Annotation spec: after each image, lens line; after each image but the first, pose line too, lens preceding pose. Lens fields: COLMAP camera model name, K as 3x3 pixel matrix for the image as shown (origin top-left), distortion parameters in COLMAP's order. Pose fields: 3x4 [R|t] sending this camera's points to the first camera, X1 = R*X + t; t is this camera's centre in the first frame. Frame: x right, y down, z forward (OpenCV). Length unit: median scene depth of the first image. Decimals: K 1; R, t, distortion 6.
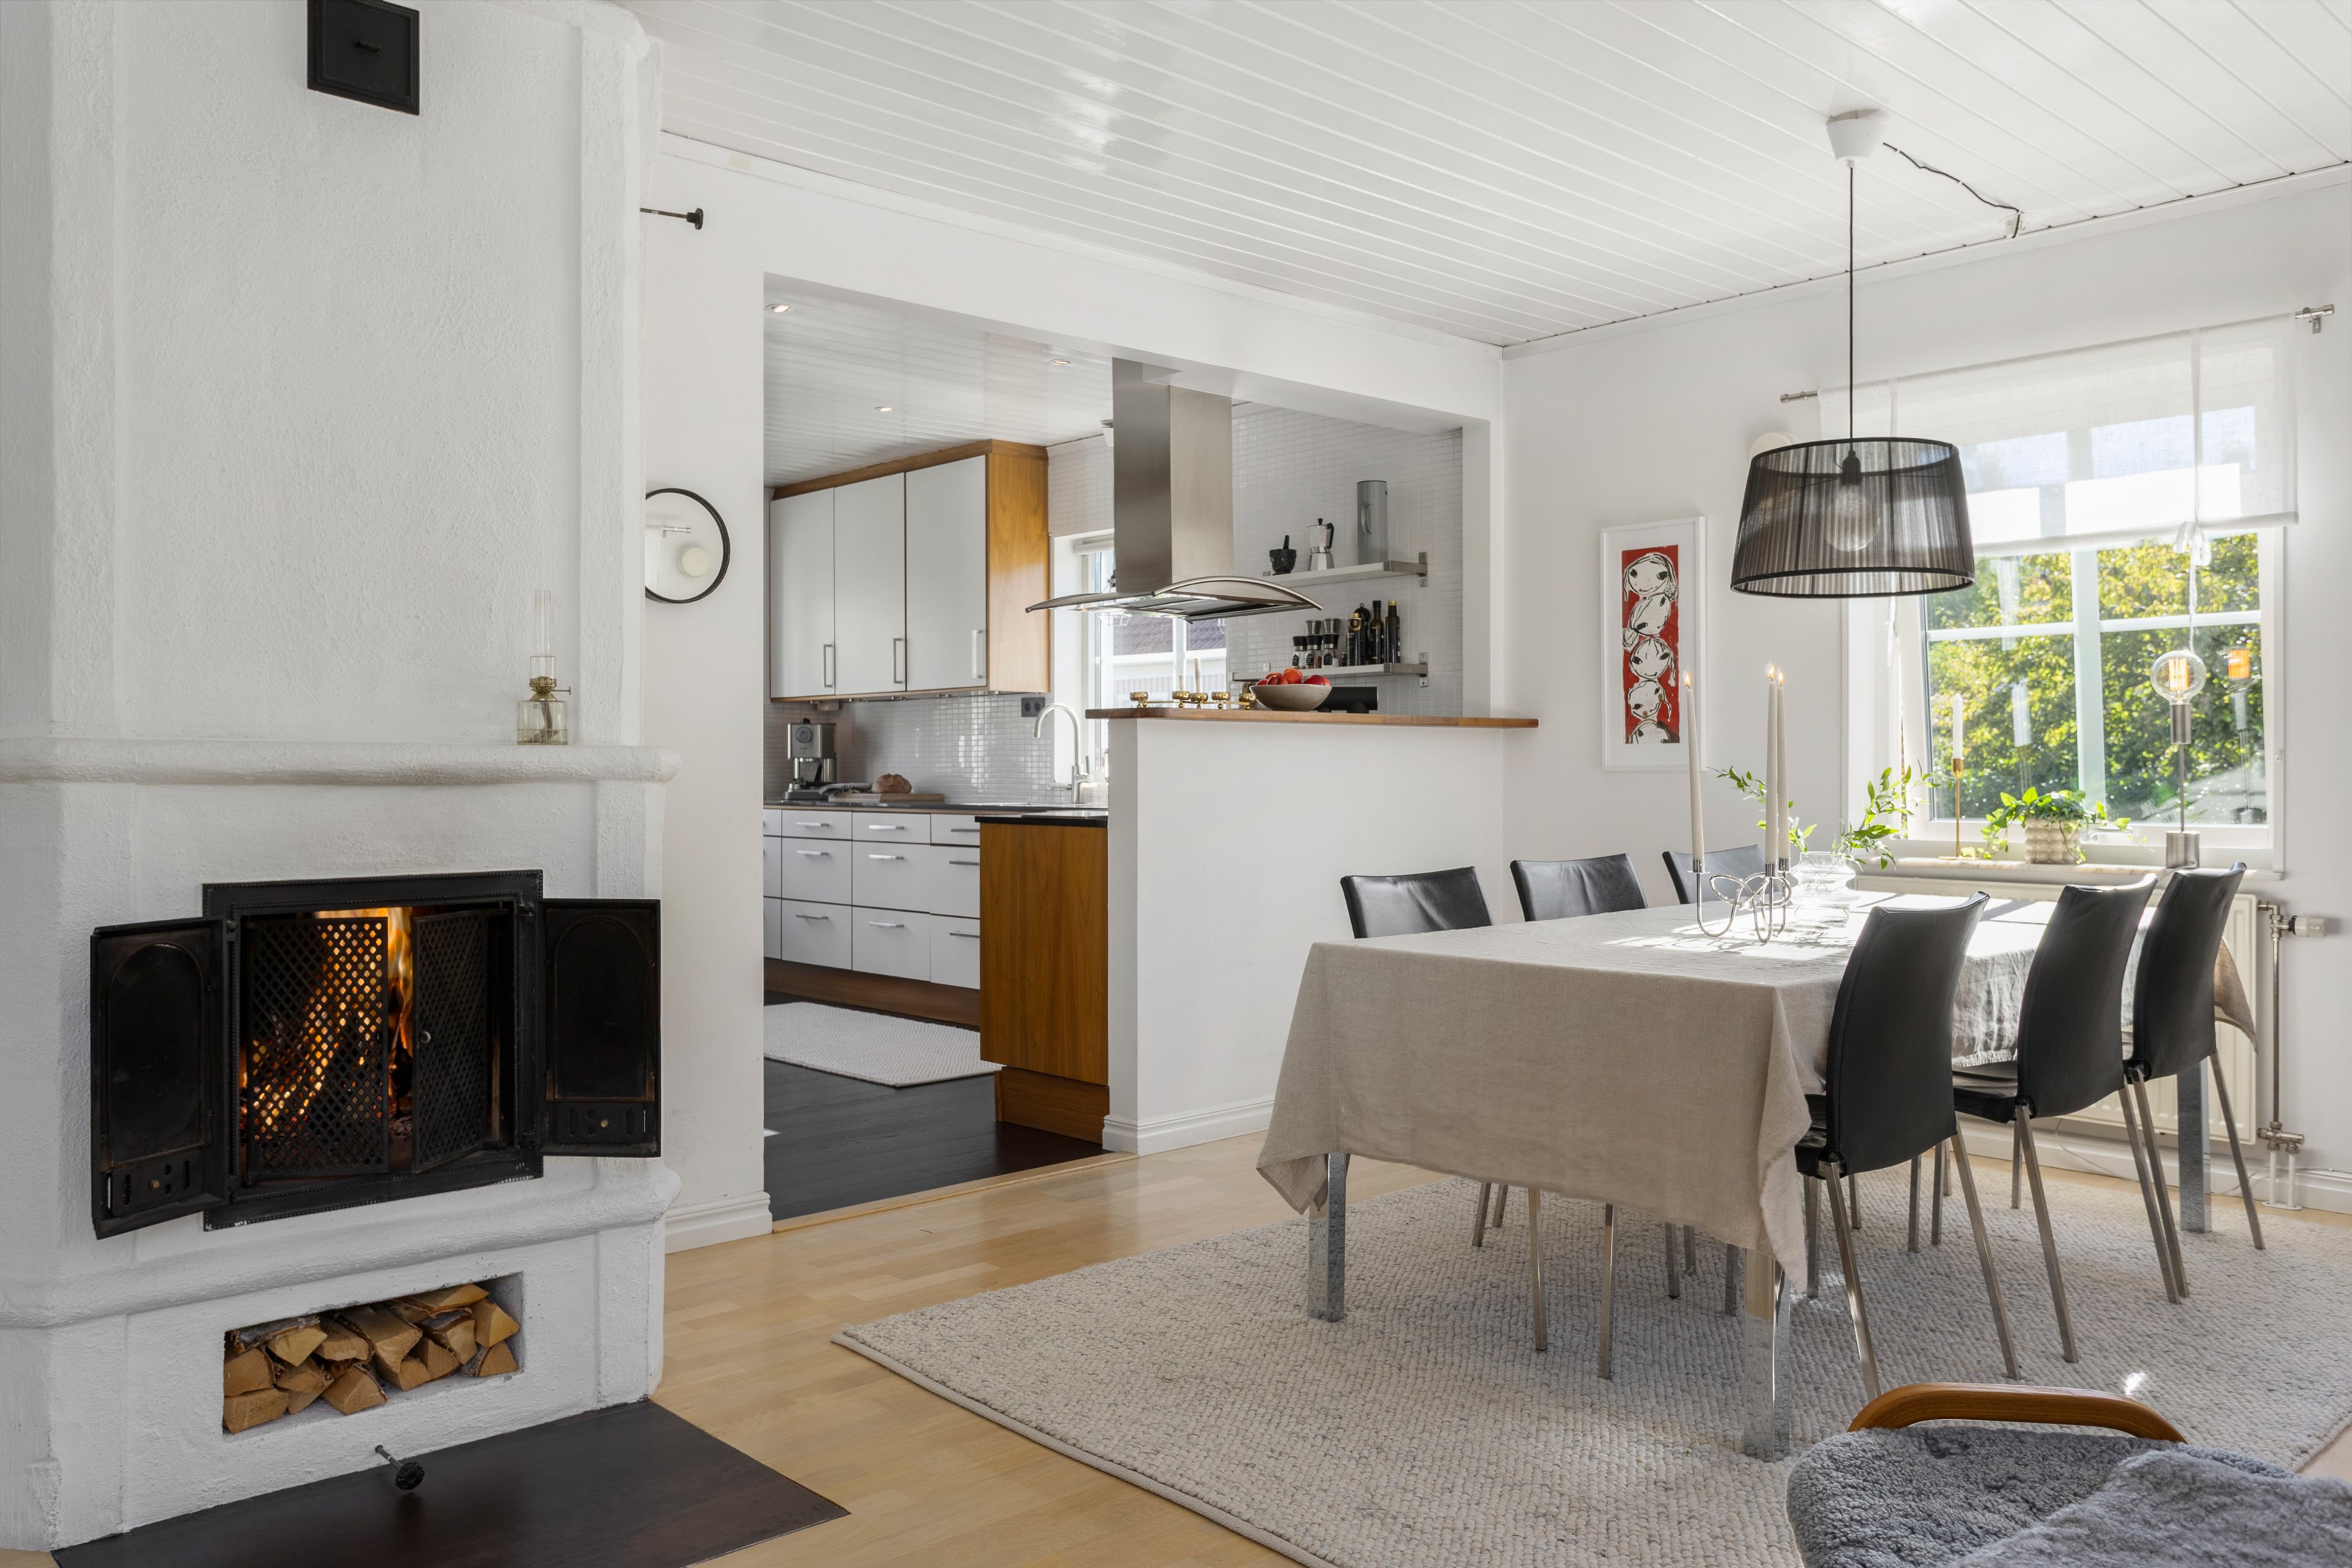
lens RADIAL K [[1766.1, 0, 1176.7], [0, 1766.1, 769.4], [0, 0, 1]] dist [0.003396, 0.001942]
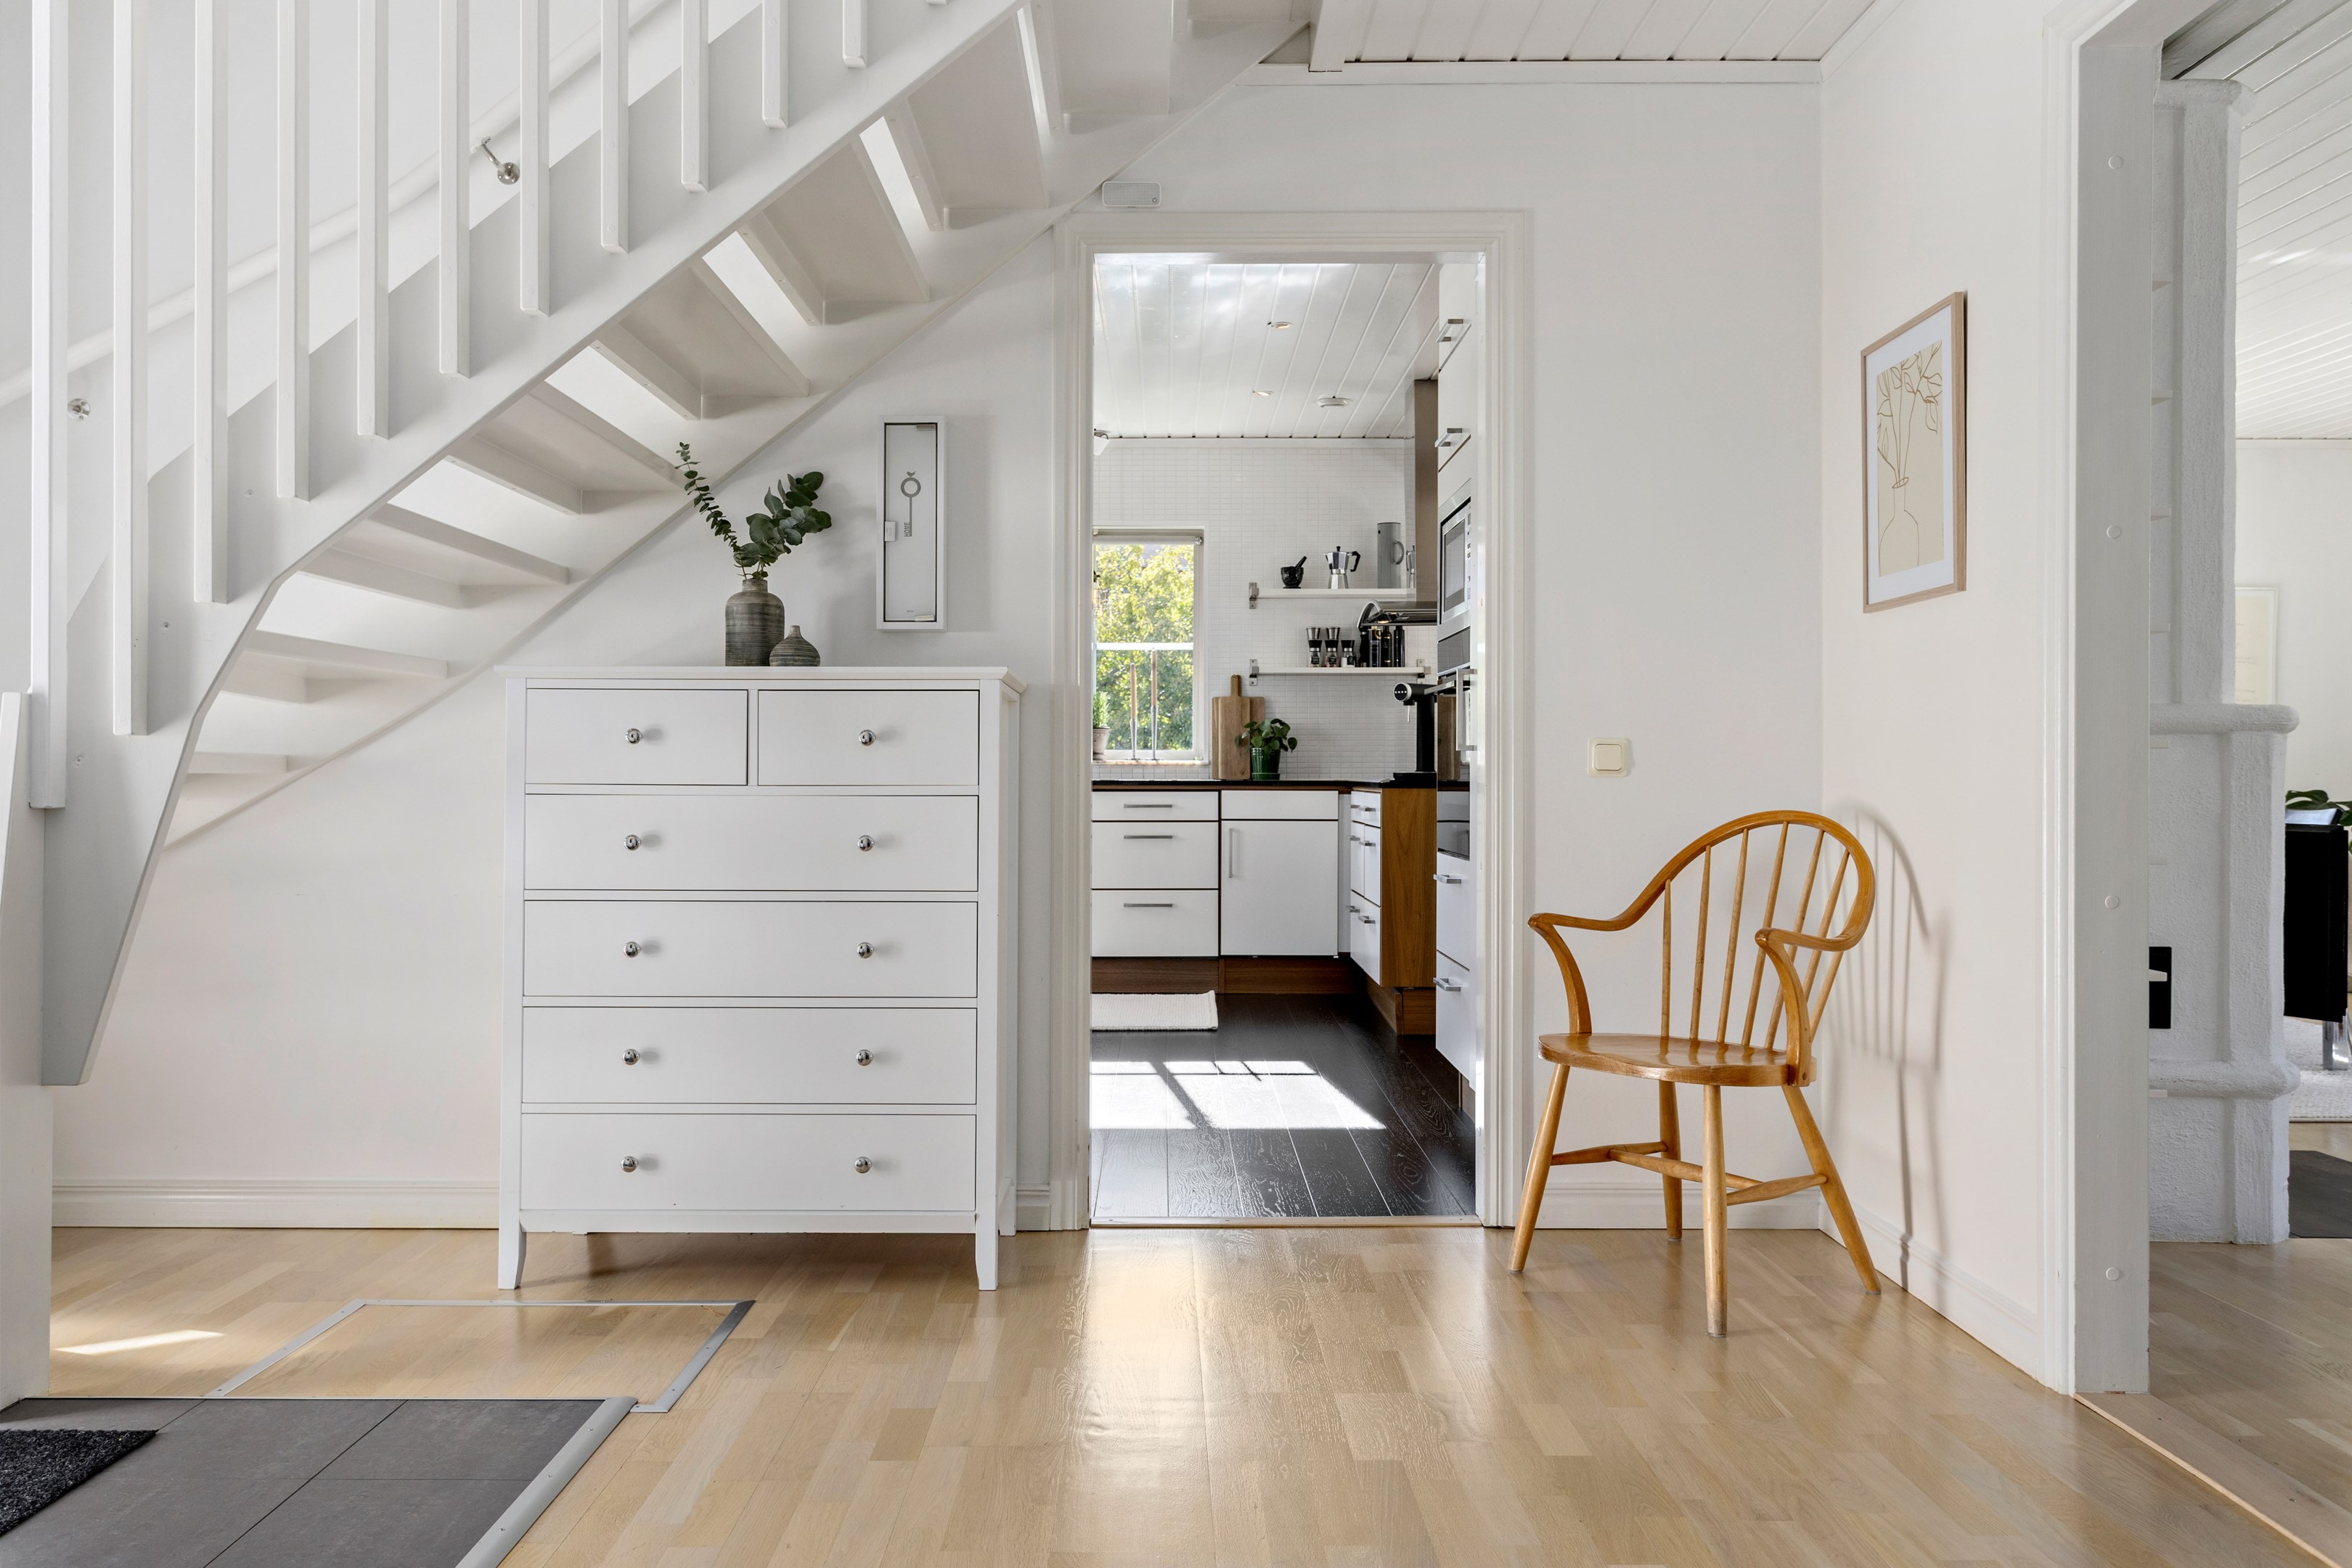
lens RADIAL K [[1766.1, 0, 1179.5], [0, 1766.1, 785.4], [0, 0, 1]] dist [0.003396, 0.001942]
pose [[0.670497, -0.003787, 0.741903, -1.067561], [-0.002773, 0.999967, 0.007611, 0.019460], [-0.741907, -0.007160, 0.670464, 0.292280]]
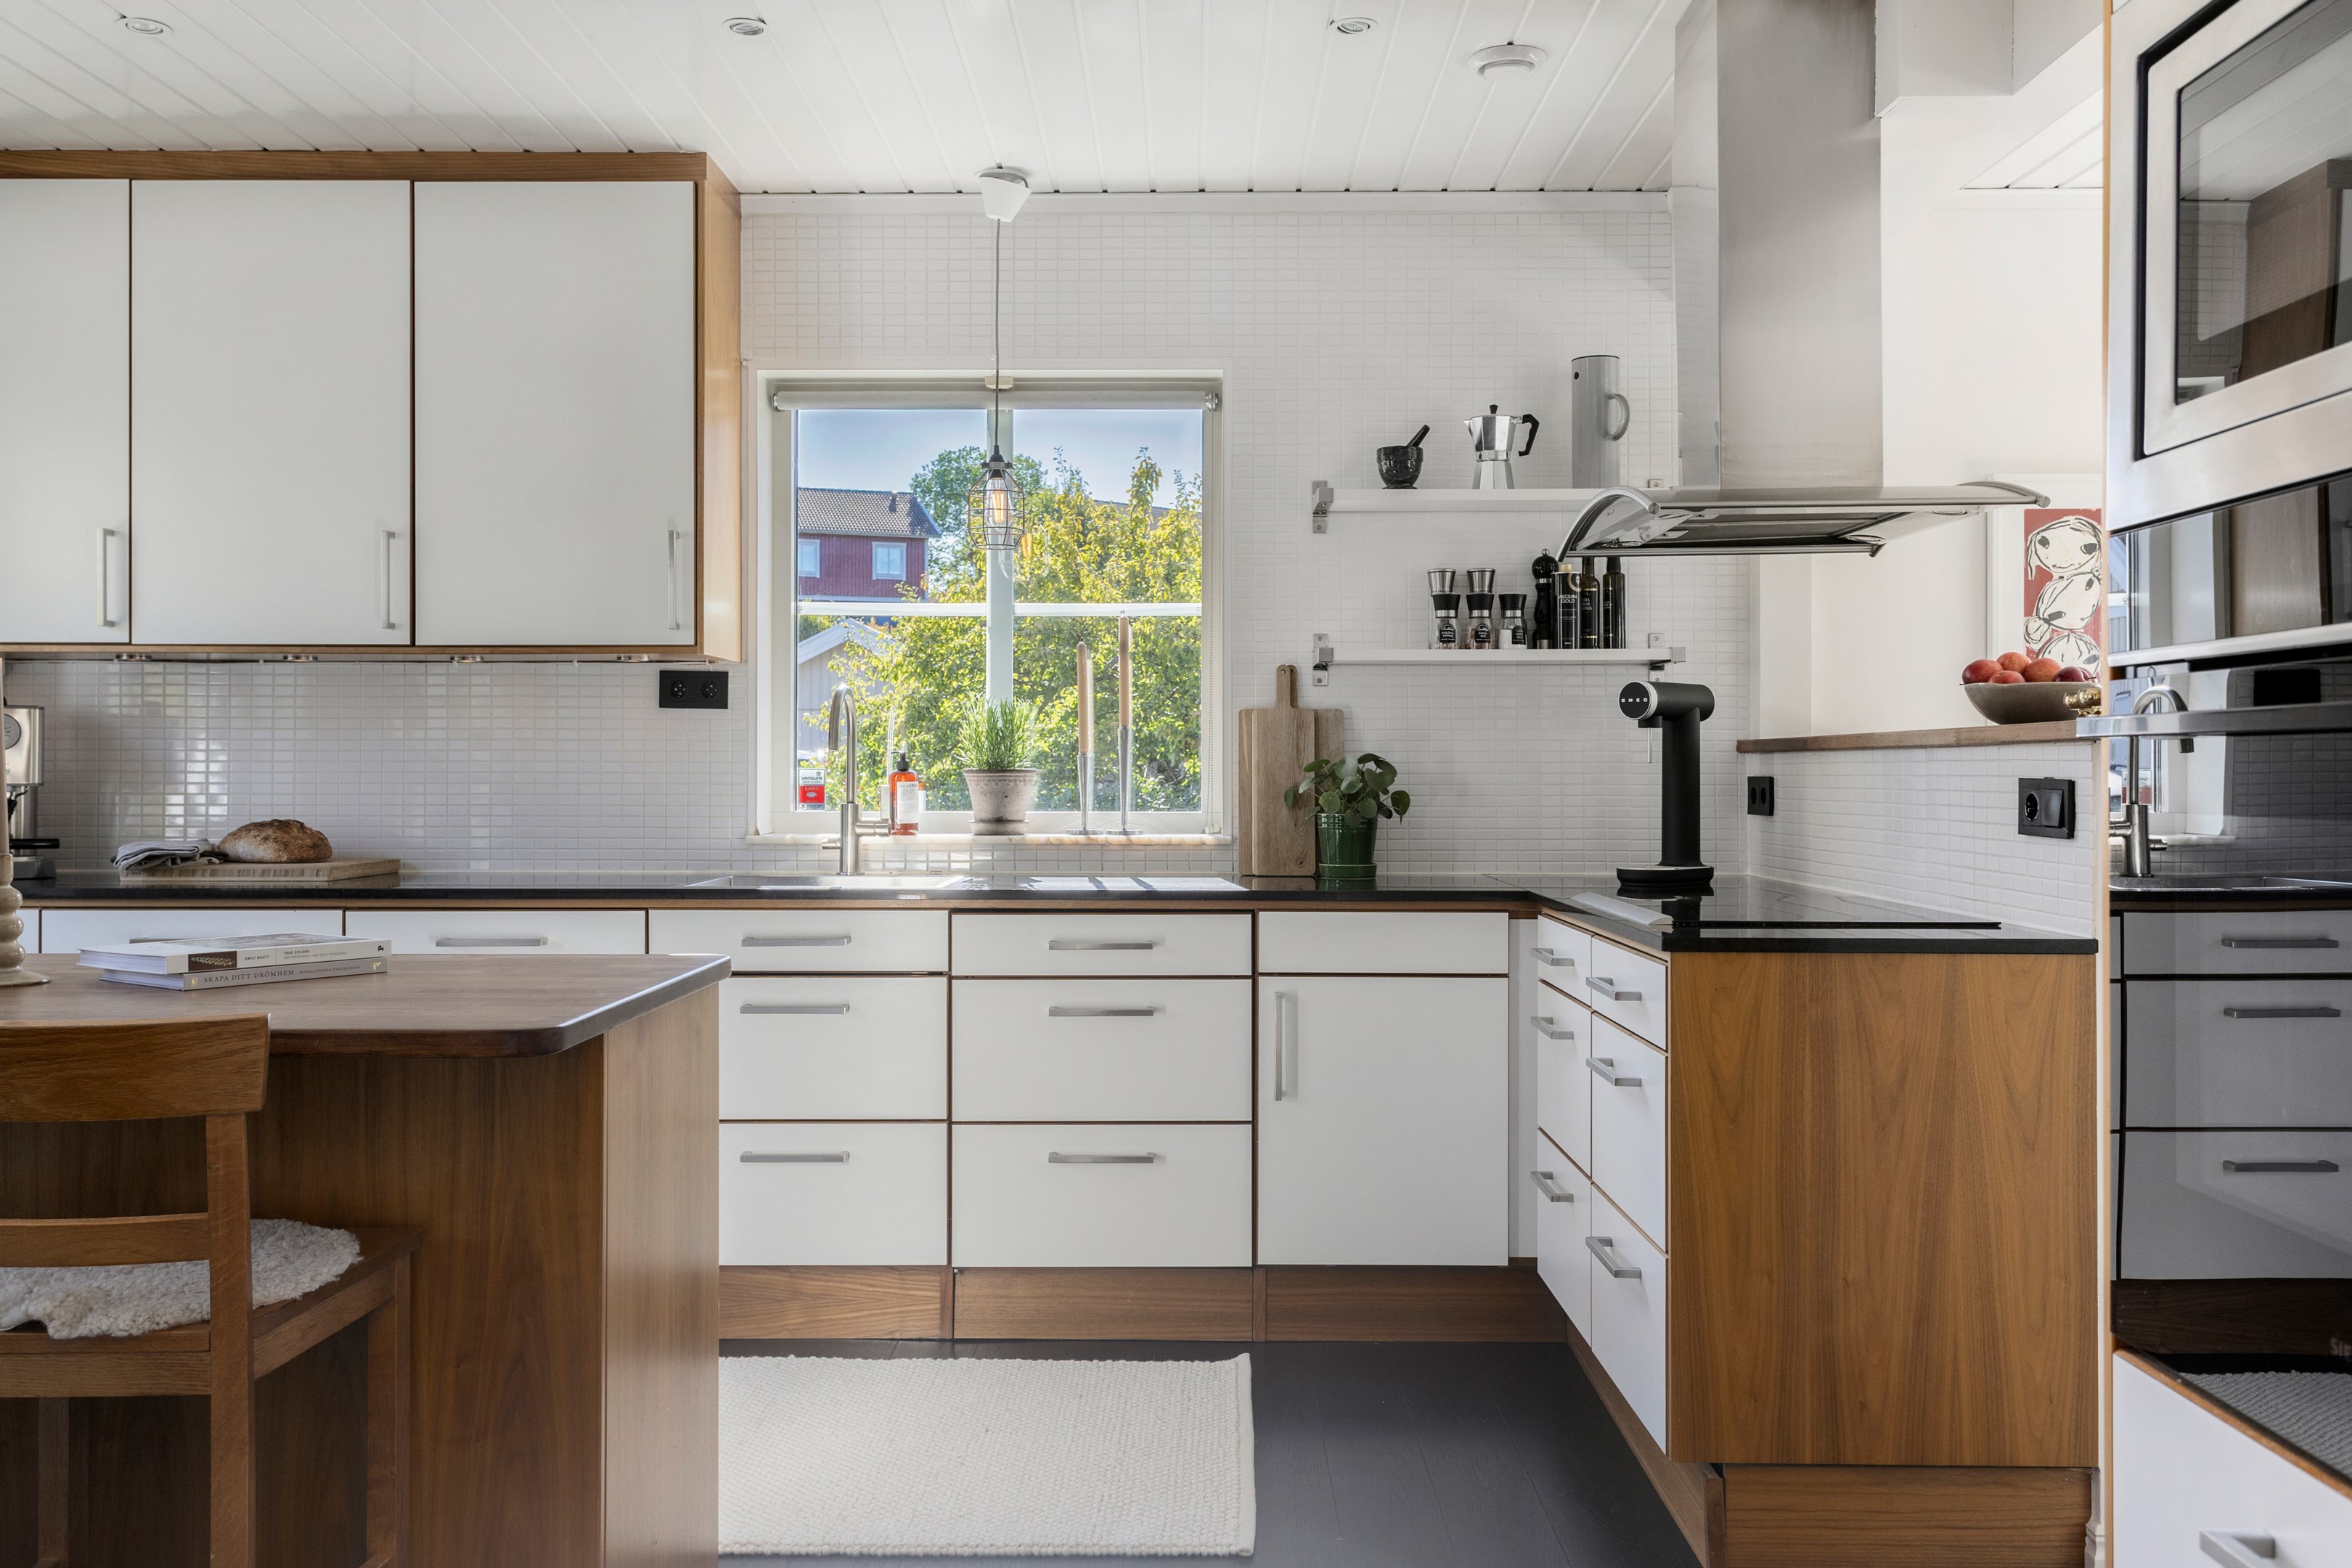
lens RADIAL K [[1895.4, 0, 1172.7], [0, 1895.4, 770.6], [0, 0, 1]] dist [0.006027, -0.000630]
pose [[0.682901, -0.000179, 0.730511, -0.556042], [-0.001813, 0.999996, 0.001940, -0.018690], [-0.730508, -0.002649, 0.682899, 0.737249]]
